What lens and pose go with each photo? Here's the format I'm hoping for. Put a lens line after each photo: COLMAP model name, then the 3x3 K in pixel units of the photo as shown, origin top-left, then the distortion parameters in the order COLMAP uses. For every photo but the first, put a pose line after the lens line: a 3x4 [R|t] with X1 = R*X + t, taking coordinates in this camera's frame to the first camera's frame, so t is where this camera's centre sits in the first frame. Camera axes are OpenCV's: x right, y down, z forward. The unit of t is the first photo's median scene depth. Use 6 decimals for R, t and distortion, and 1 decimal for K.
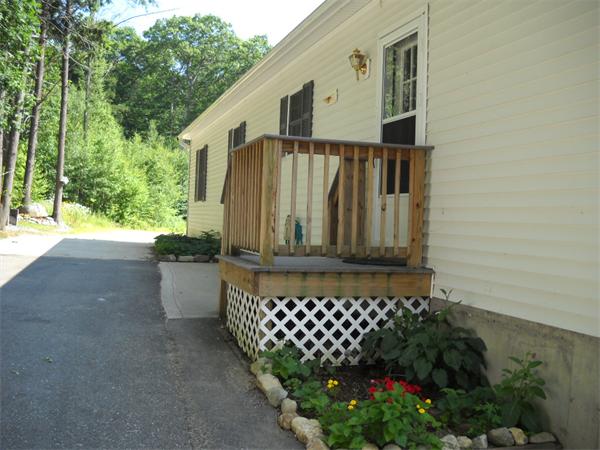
lens RADIAL K [[684.8, 0, 300.0], [0, 684.8, 225.0], [0, 0, 1]] dist [-0.288911, 0.339453]
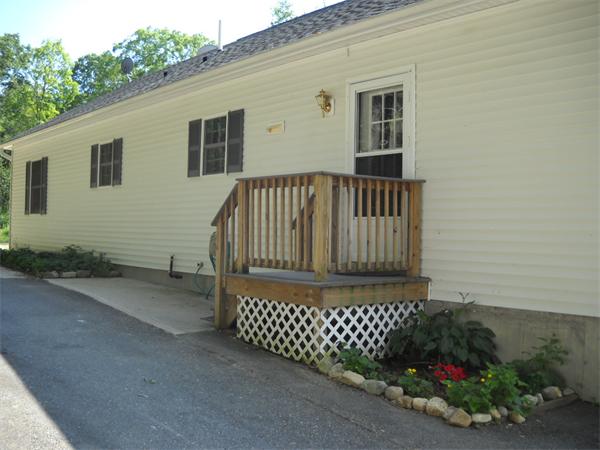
lens RADIAL K [[684.8, 0, 300.0], [0, 684.8, 225.0], [0, 0, 1]] dist [-0.288911, 0.339453]
pose [[0.926127, -0.018208, 0.376772, -0.507776], [0.020030, 0.999799, -0.000918, -0.037127], [-0.376680, 0.008397, 0.926305, -0.083141]]
